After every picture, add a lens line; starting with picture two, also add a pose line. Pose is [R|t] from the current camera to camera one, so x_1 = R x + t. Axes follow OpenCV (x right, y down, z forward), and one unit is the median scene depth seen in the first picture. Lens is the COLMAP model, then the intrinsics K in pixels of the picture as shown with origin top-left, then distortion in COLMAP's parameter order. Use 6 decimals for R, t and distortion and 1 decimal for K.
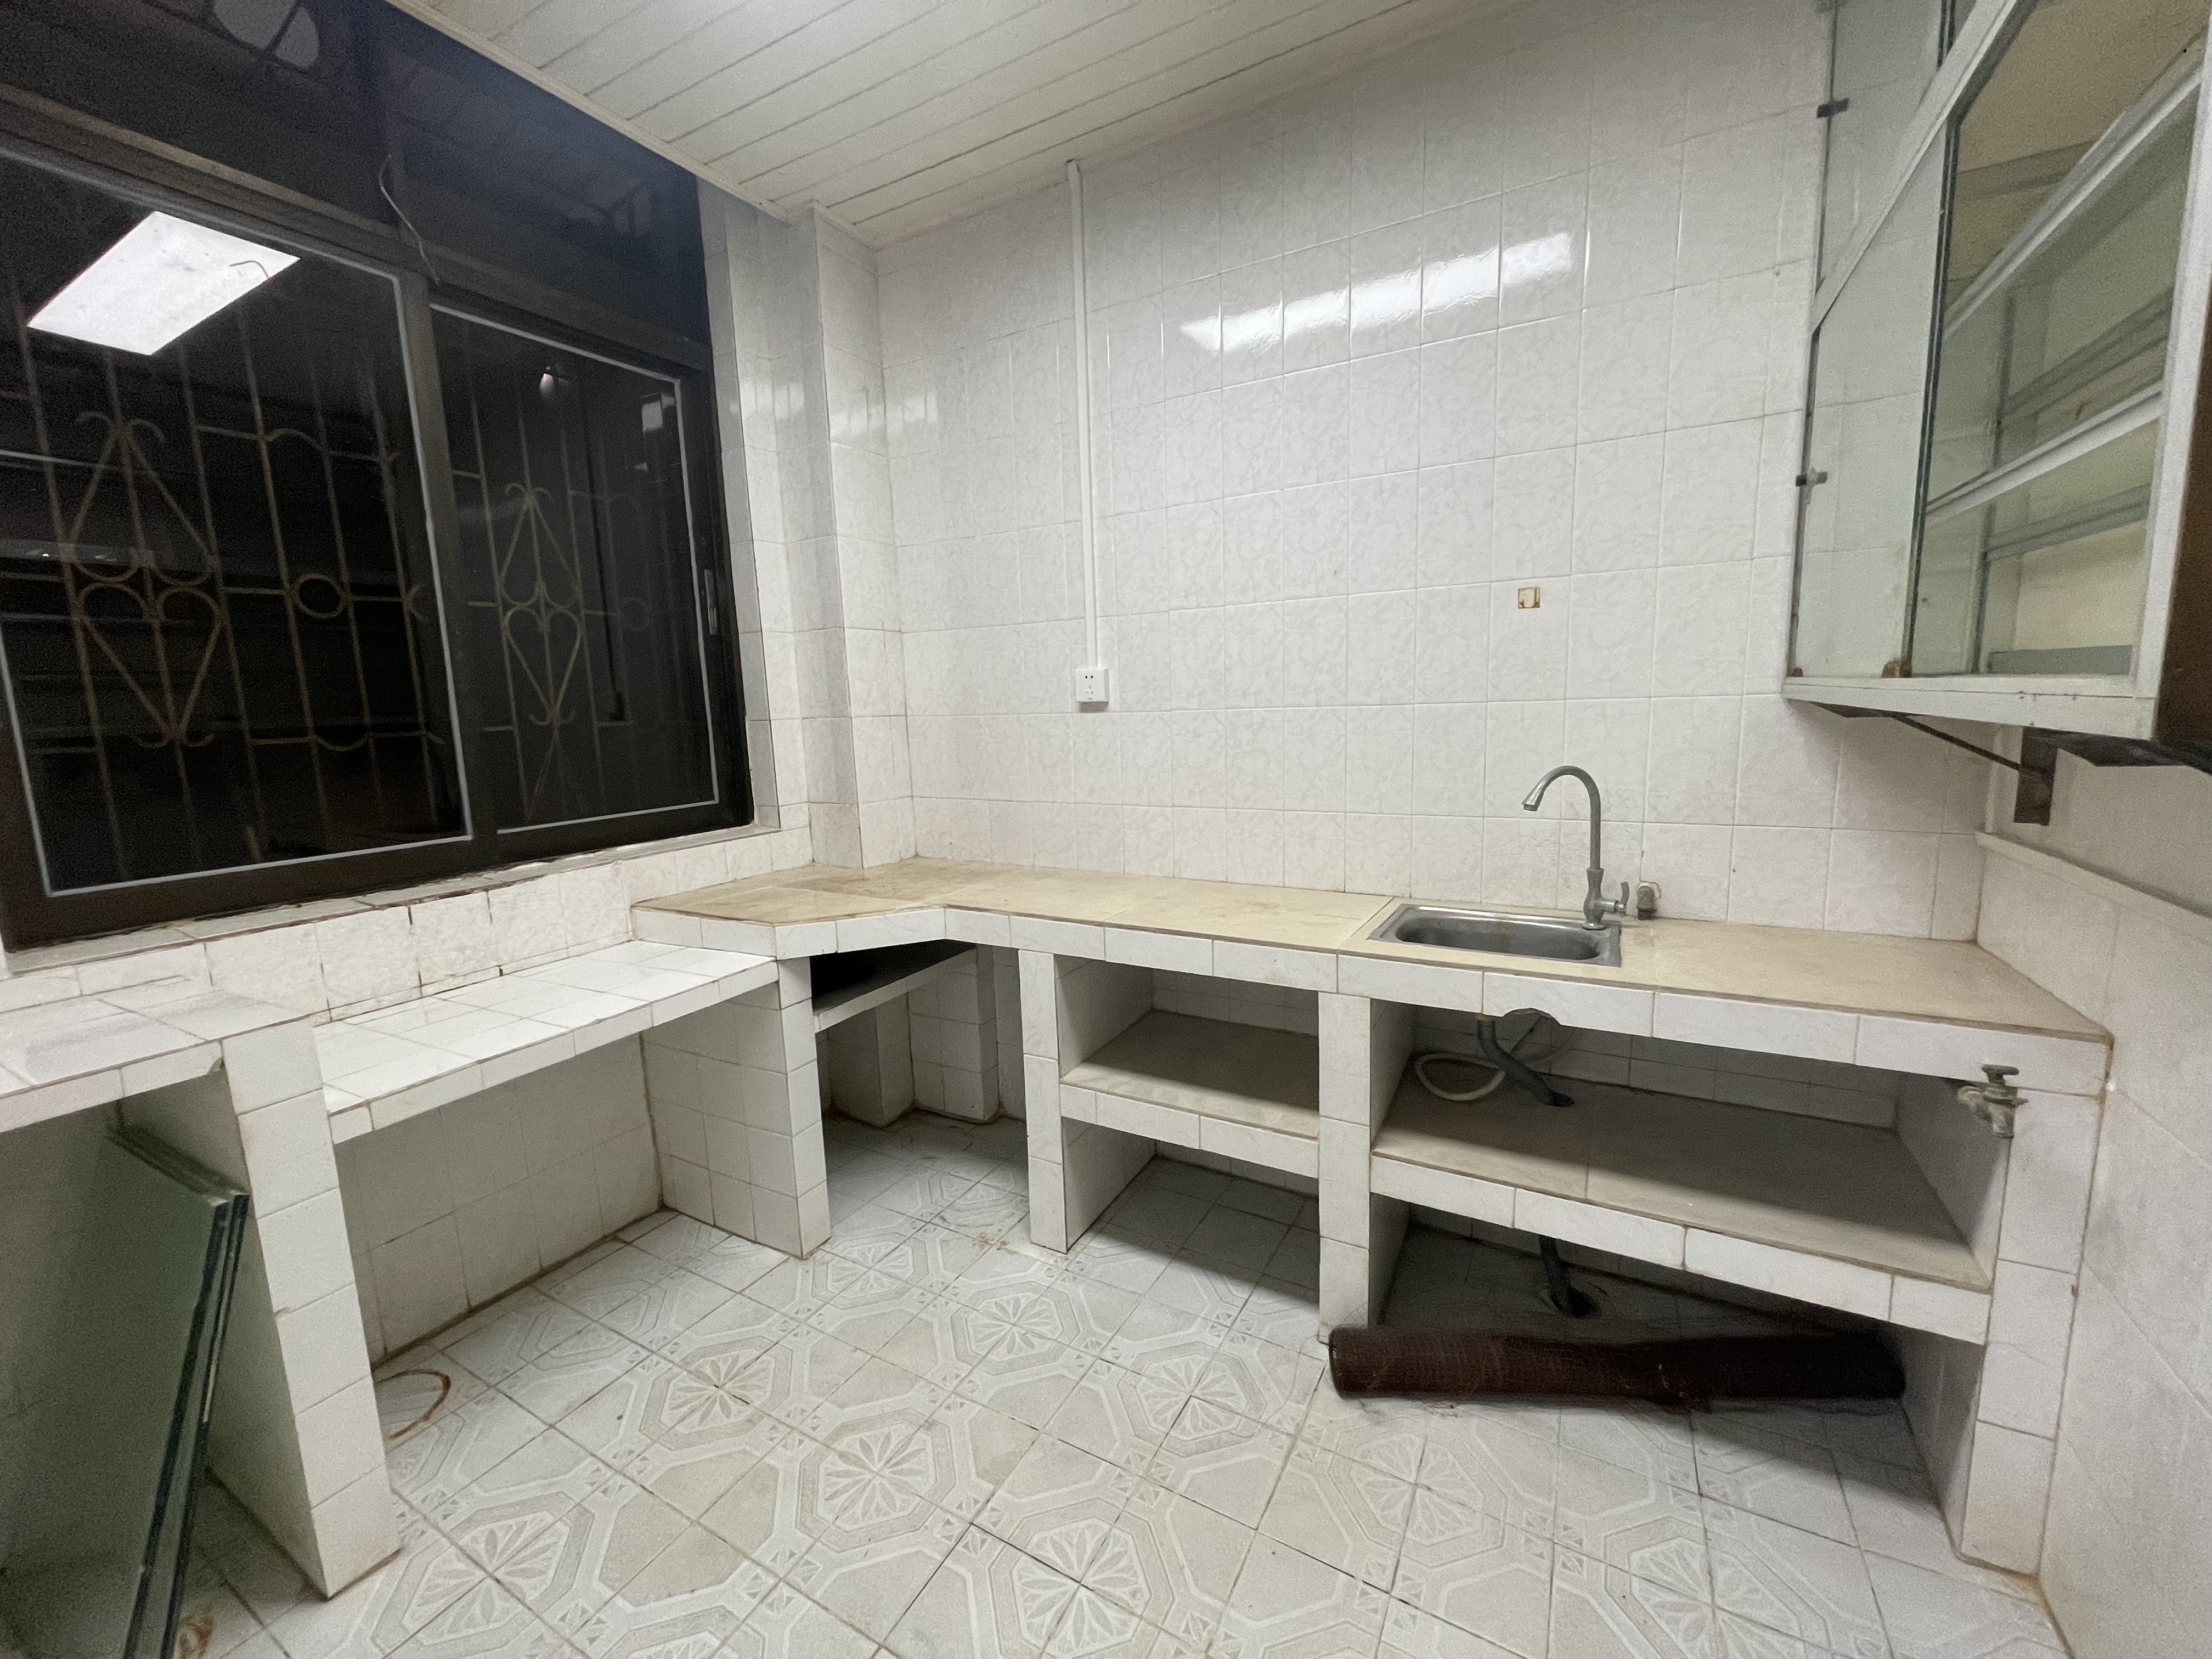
lens RADIAL K [[888.3, 0, 1110.1], [0, 888.3, 822.5], [0, 0, 1]] dist [0.006303, -0.002007]
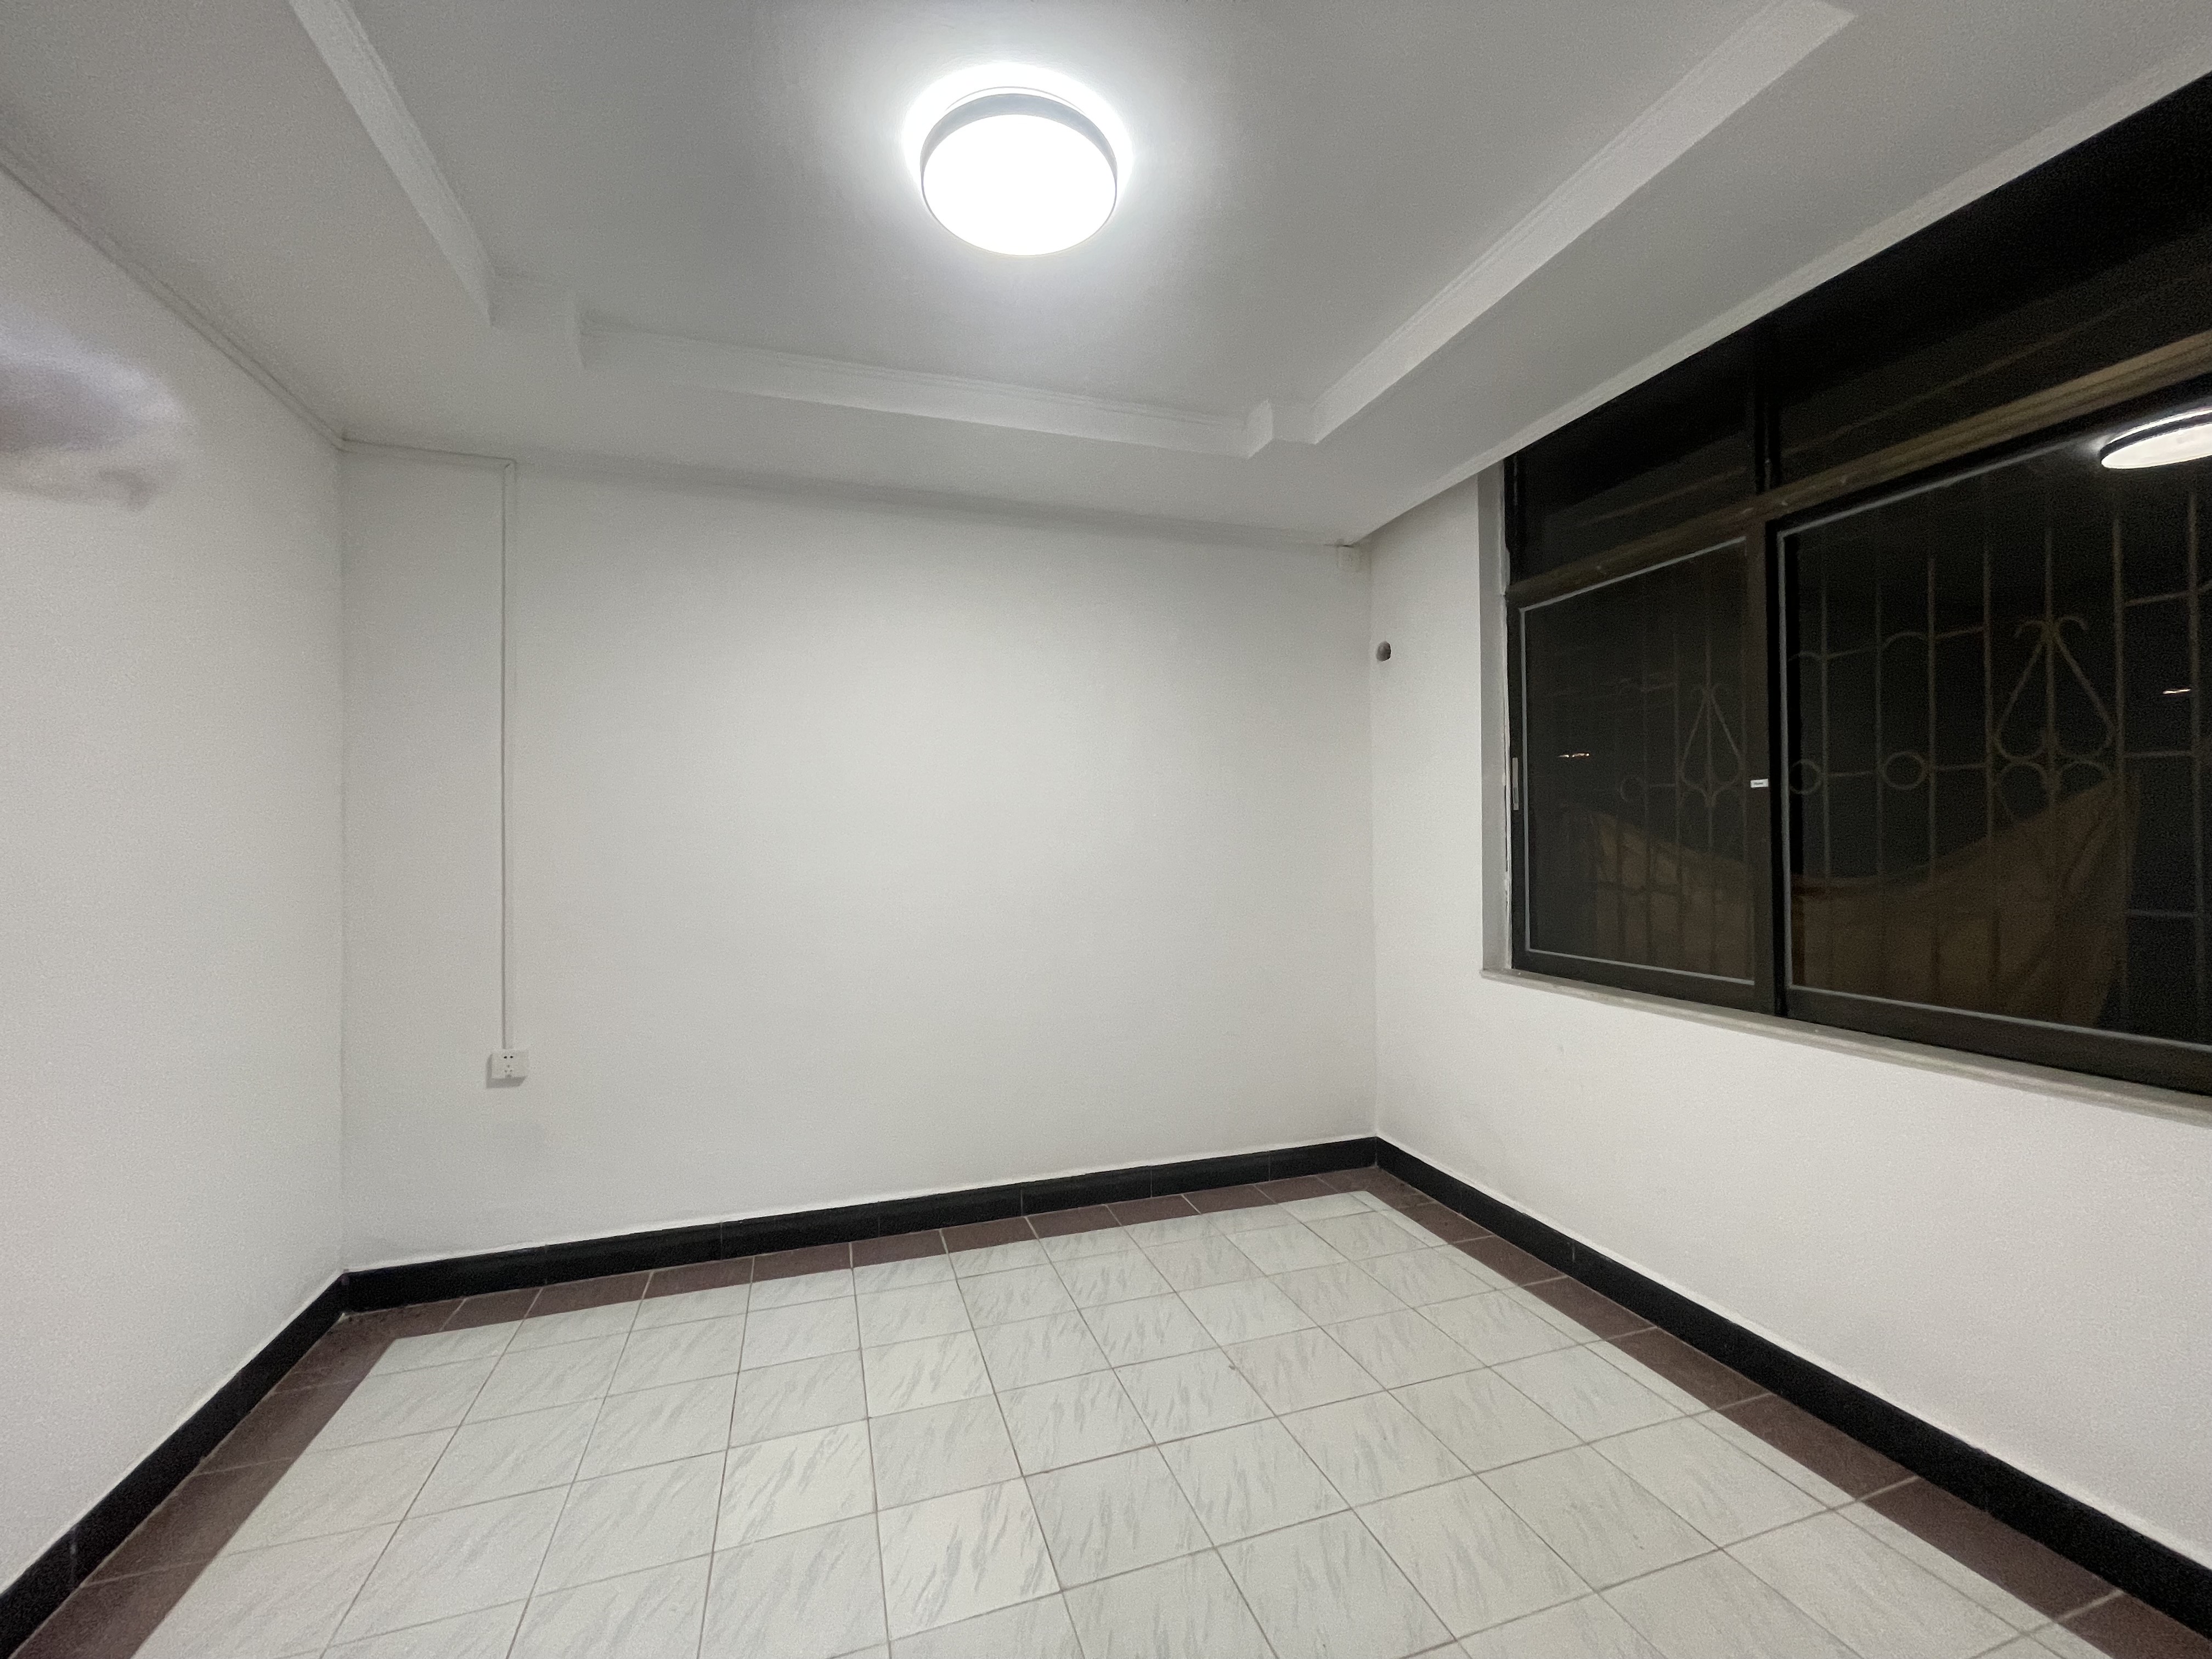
lens RADIAL K [[888.3, 0, 1103.6], [0, 888.3, 830.8], [0, 0, 1]] dist [0.006303, -0.002007]
pose [[-0.675184, 0.035098, -0.736814, 0.742295], [-0.072570, 0.990861, 0.113699, -0.275006], [0.734071, 0.130238, -0.666467, 1.207507]]
